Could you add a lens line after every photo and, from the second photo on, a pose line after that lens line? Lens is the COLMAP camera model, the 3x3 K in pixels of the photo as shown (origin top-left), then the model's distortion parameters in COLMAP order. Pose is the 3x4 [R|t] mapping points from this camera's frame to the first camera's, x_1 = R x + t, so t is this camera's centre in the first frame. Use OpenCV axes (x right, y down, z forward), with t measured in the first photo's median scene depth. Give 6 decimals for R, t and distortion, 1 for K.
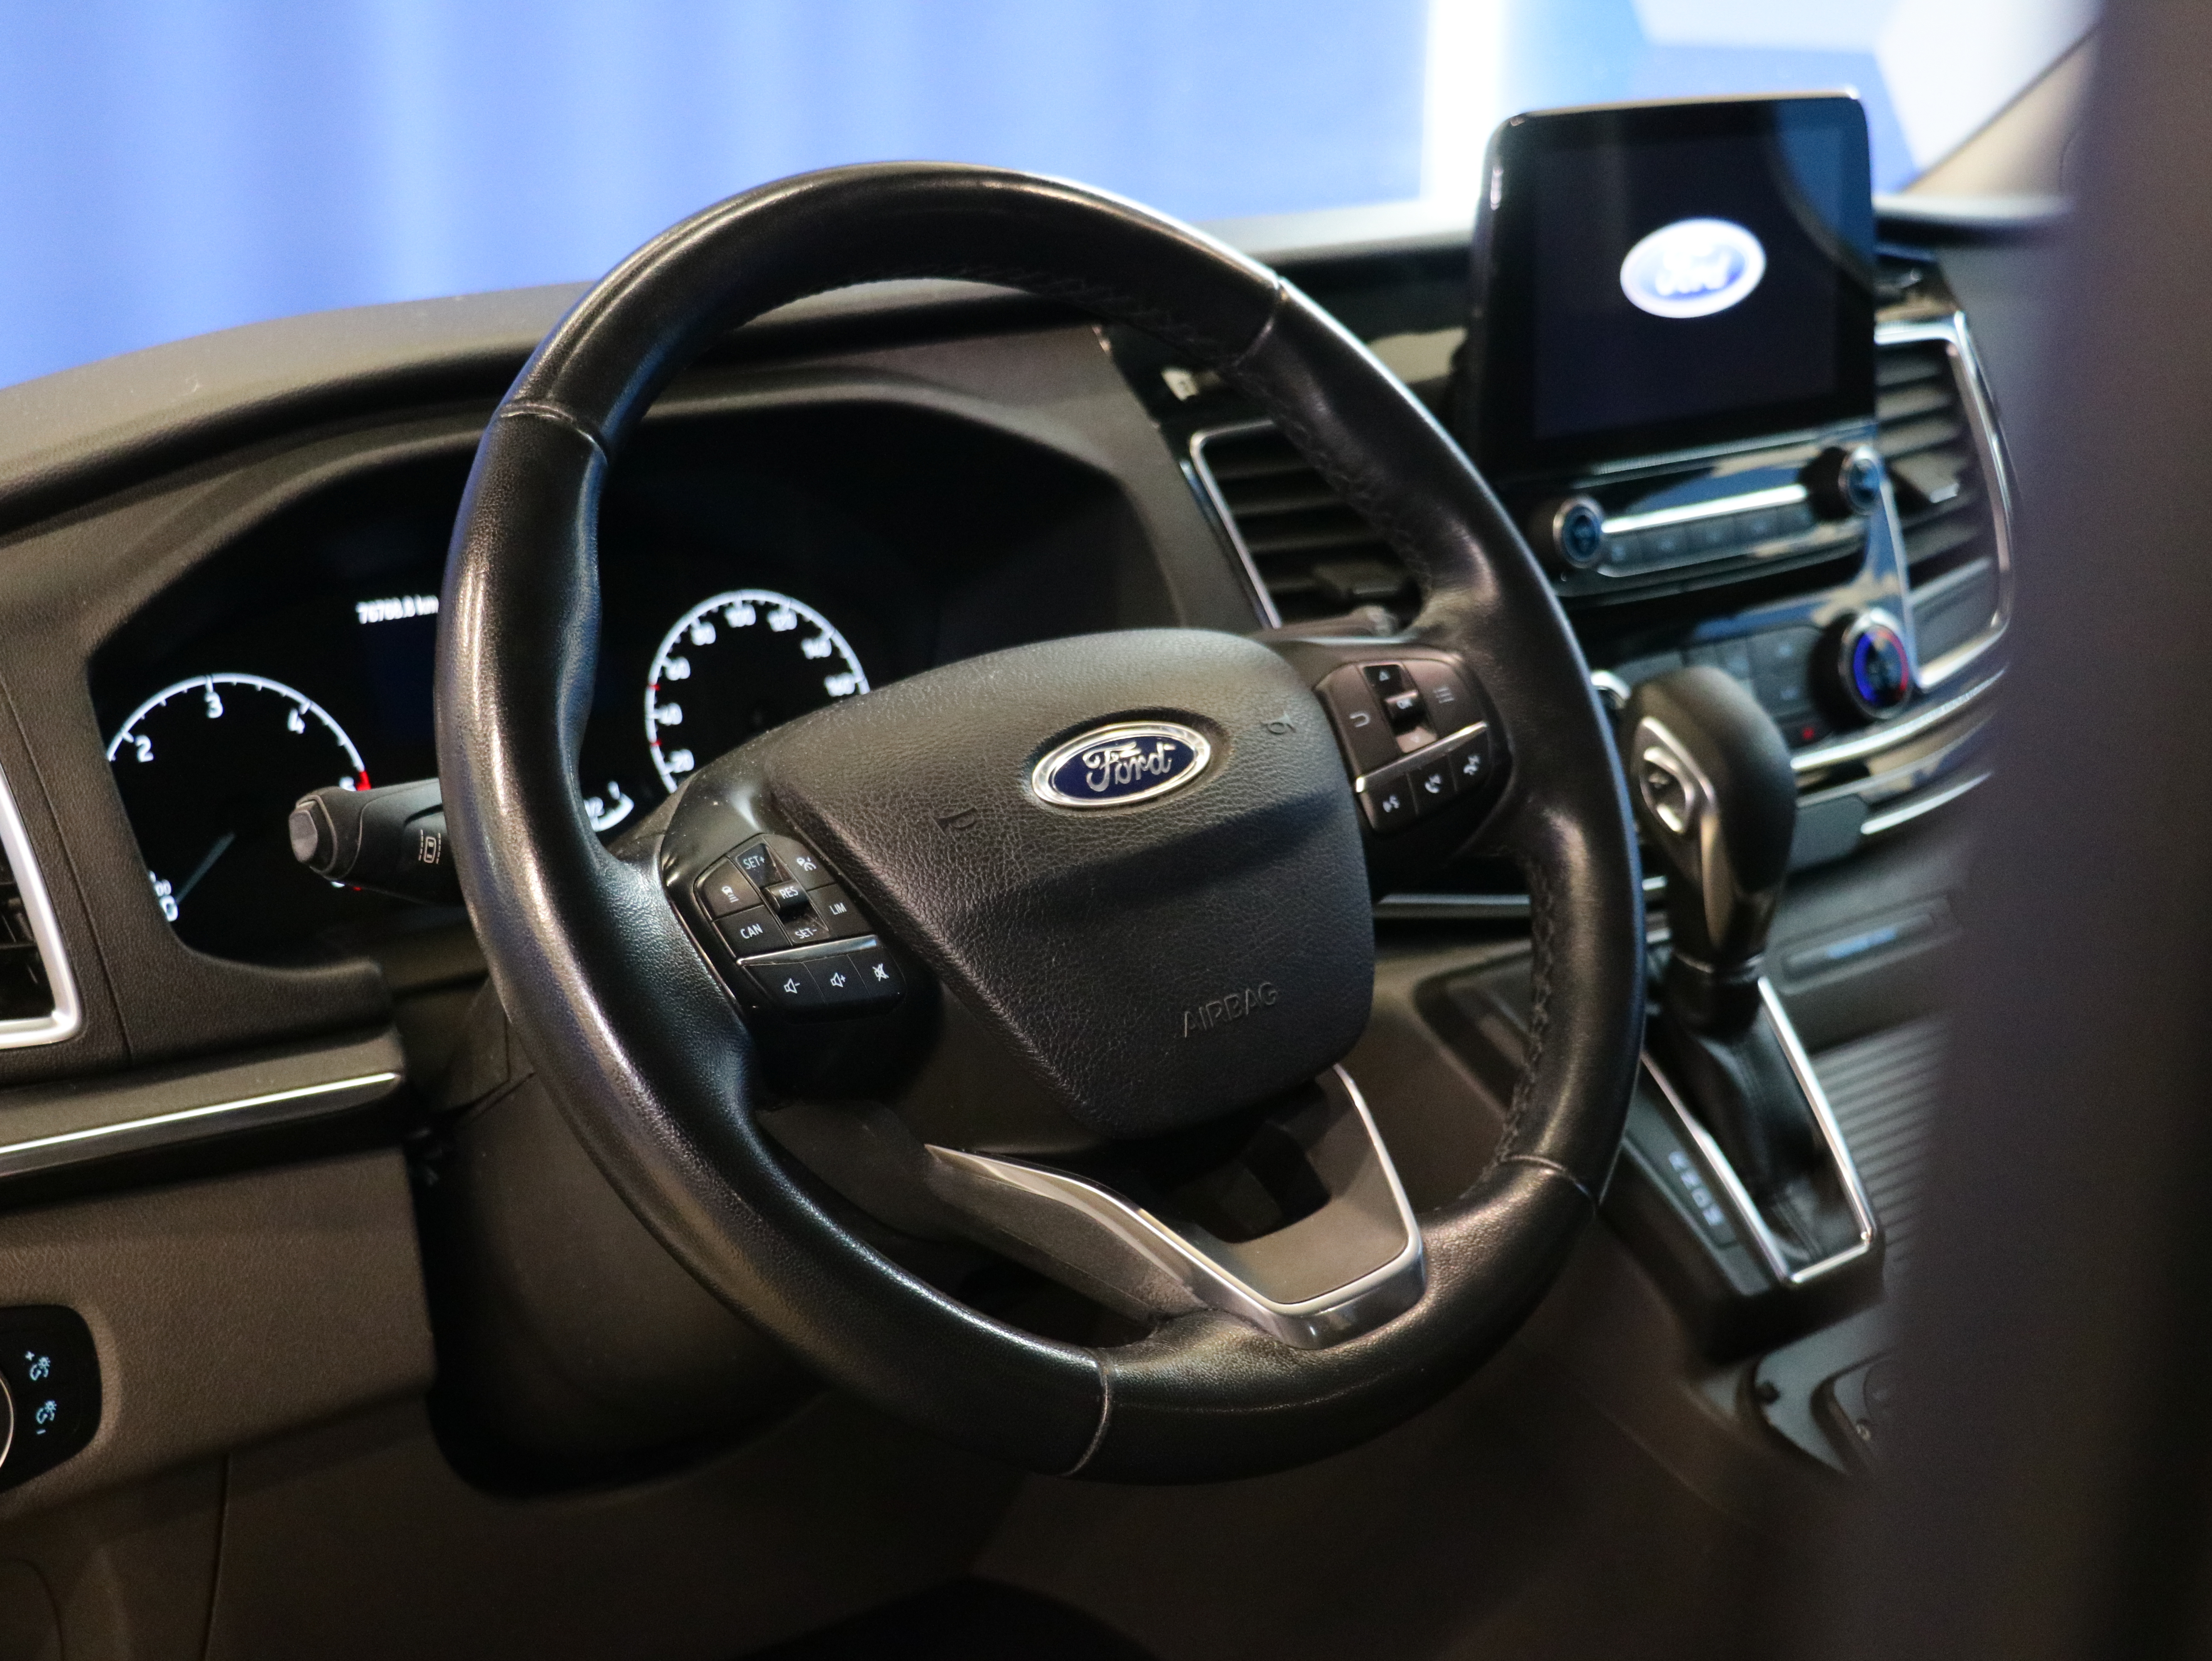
lens RADIAL K [[3500.7, 0, 1104.6], [0, 3500.7, 815.8], [0, 0, 1]] dist [-0.024750, 0.000000]
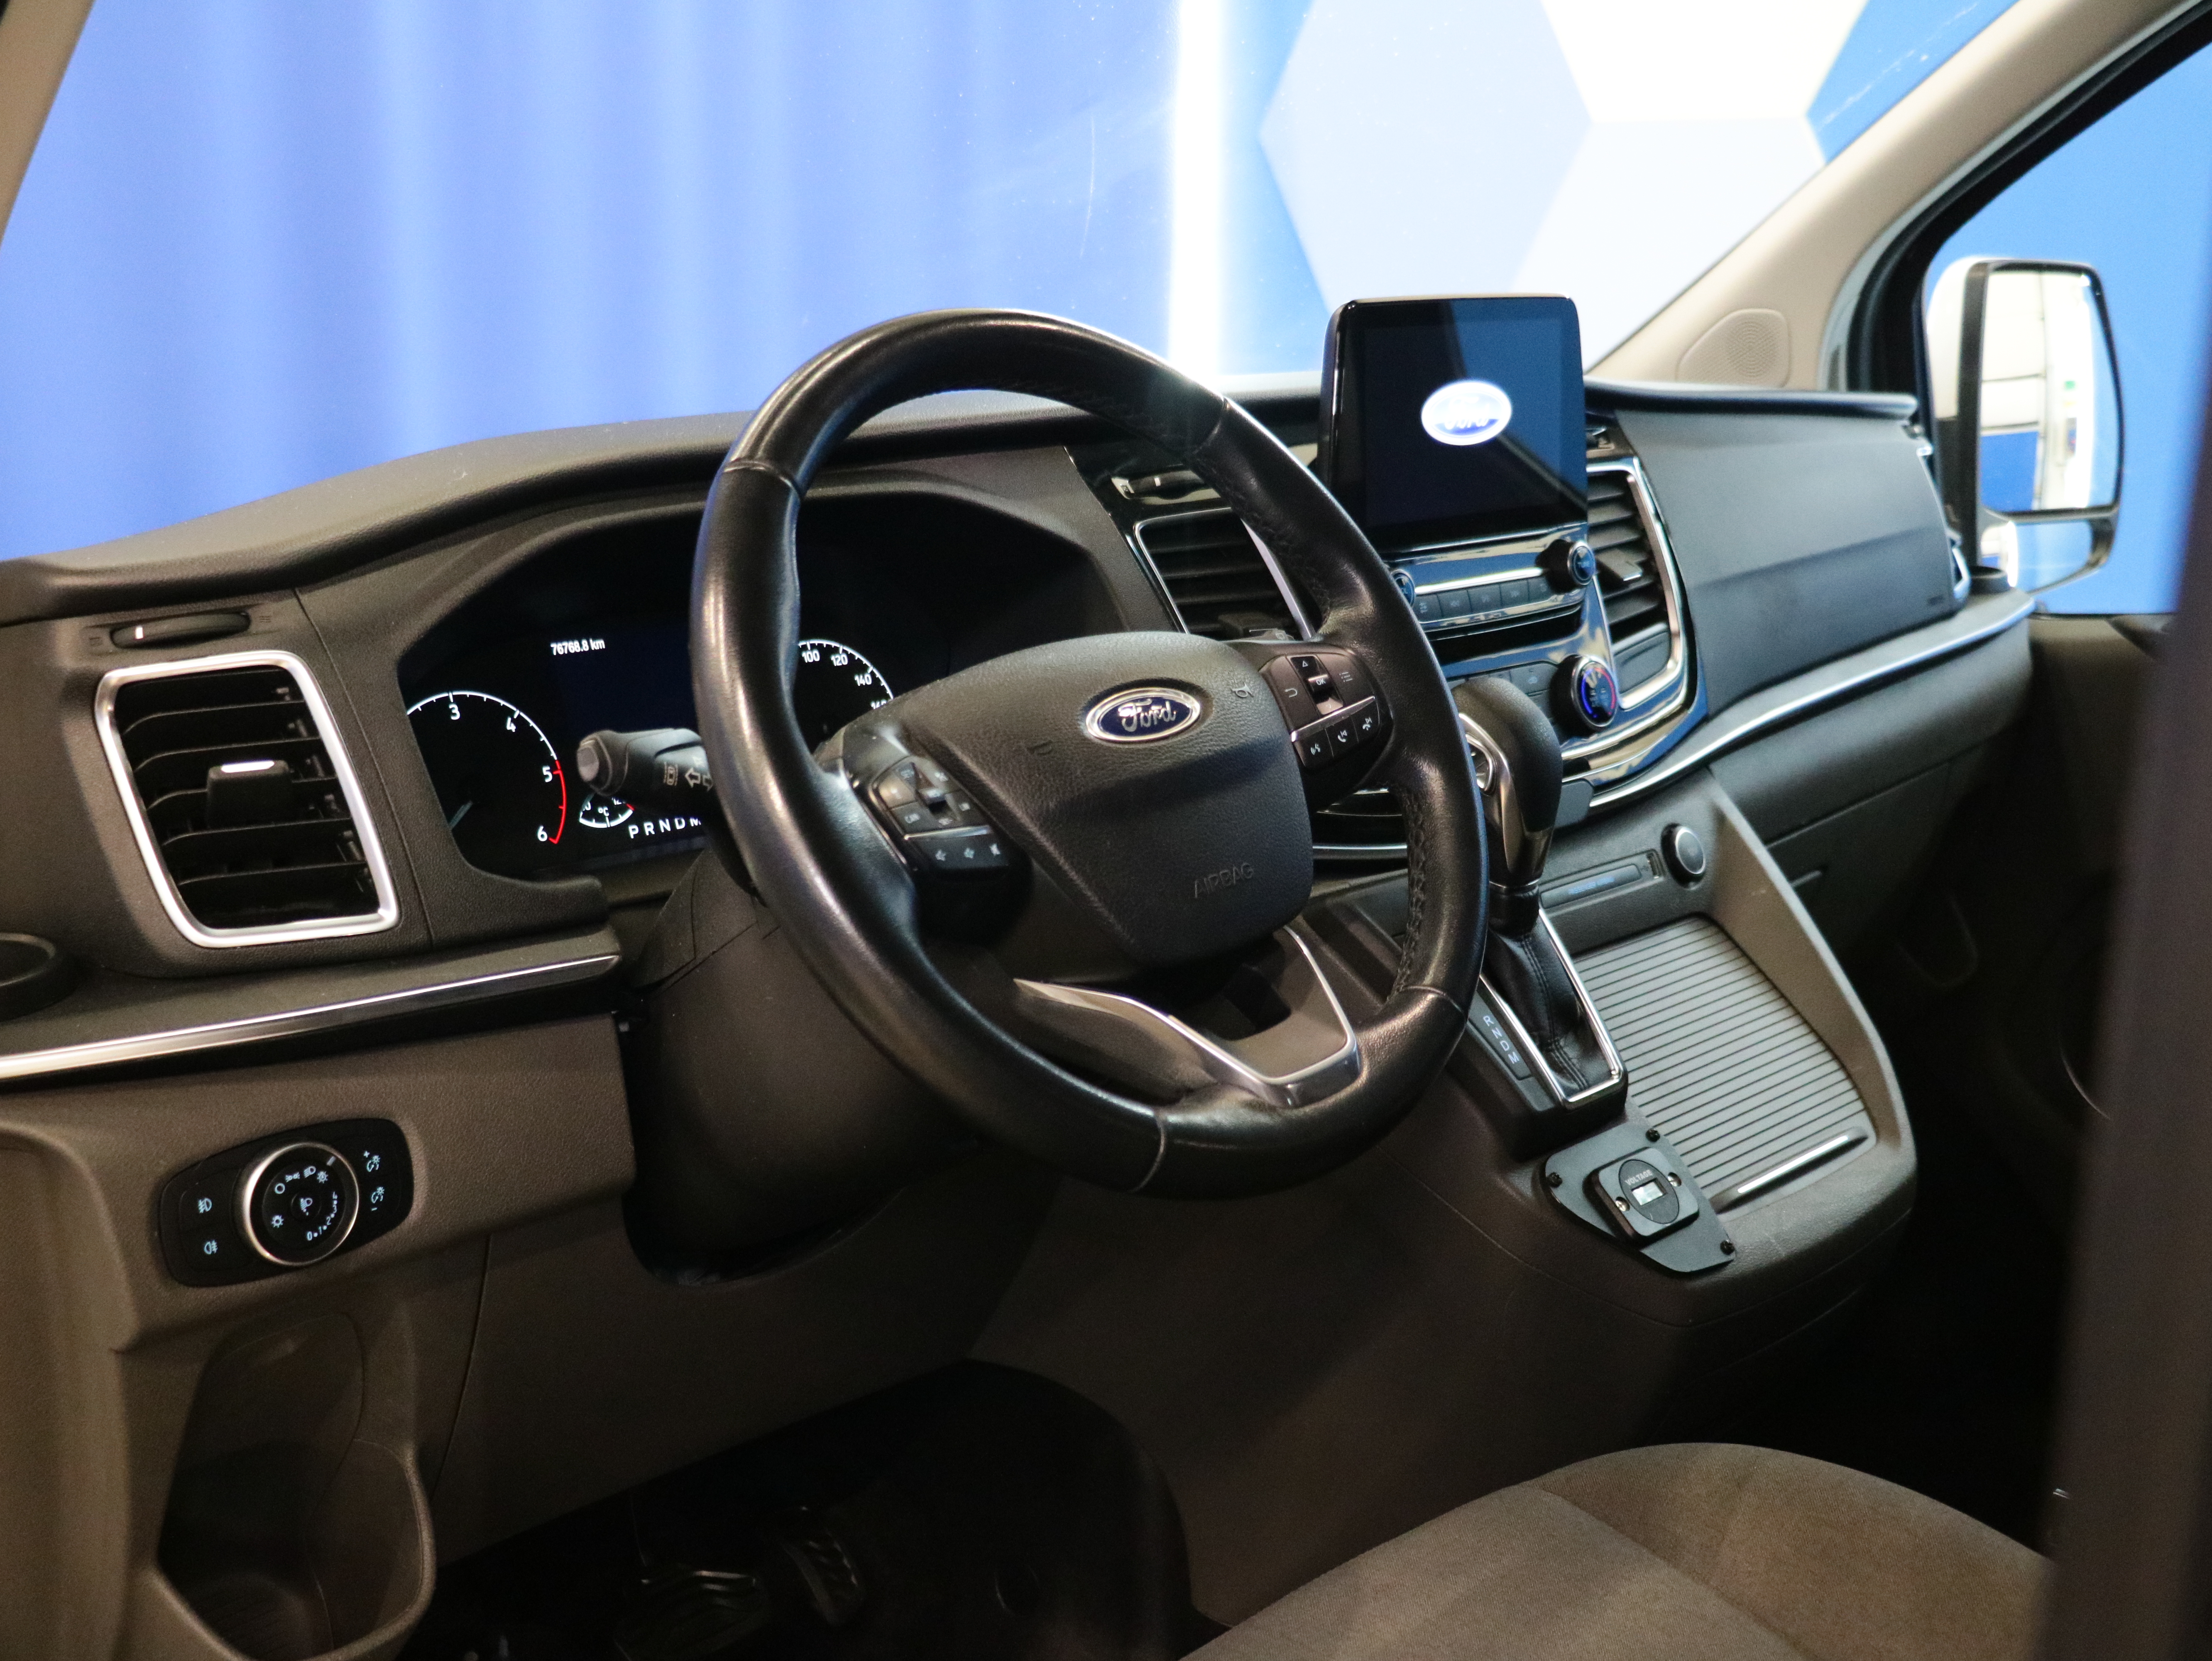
lens RADIAL K [[2693.8, 0, 1114.5], [0, 2693.8, 838.6], [0, 0, 1]] dist [-0.095295, 0.000000]
pose [[0.995977, -0.017012, 0.087976, -0.095106], [0.020134, 0.999194, -0.034729, 0.067341], [-0.087314, 0.036361, 0.995517, -0.095327]]
